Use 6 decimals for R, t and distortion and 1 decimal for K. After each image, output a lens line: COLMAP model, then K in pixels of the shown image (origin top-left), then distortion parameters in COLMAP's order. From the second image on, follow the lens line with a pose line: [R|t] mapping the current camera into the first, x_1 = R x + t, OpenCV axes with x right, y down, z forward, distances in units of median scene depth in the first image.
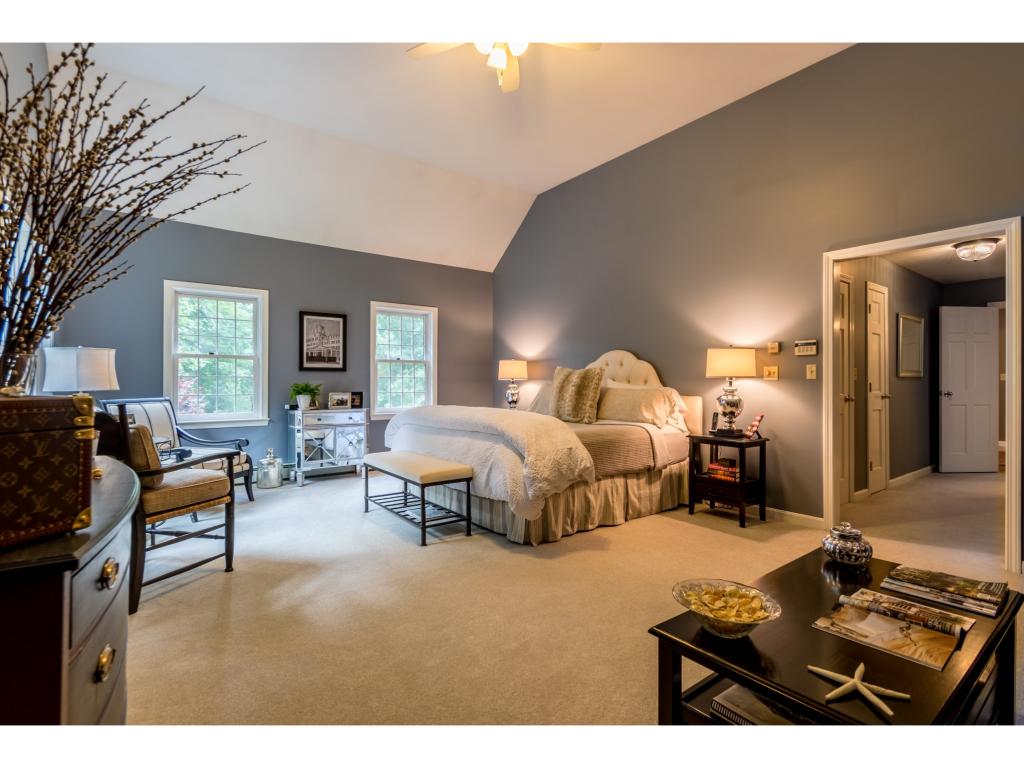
lens RADIAL K [[472.5, 0, 512.0], [0, 472.5, 384.0], [0, 0, 1]] dist [0.012988, -0.010416]
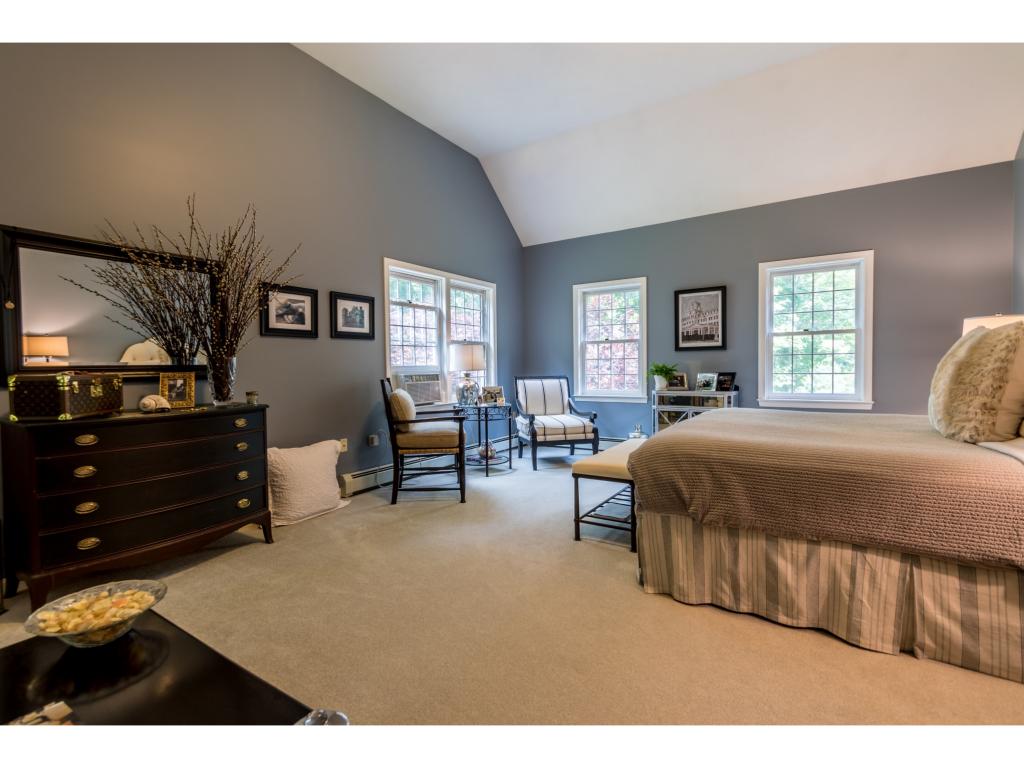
lens RADIAL K [[472.5, 0, 512.0], [0, 472.5, 384.0], [0, 0, 1]] dist [0.012988, -0.010416]
pose [[0.355692, 0.031378, -0.934076, 0.521282], [0.012127, 0.999197, 0.038184, -0.001029], [0.934524, -0.024909, 0.355026, 0.463336]]
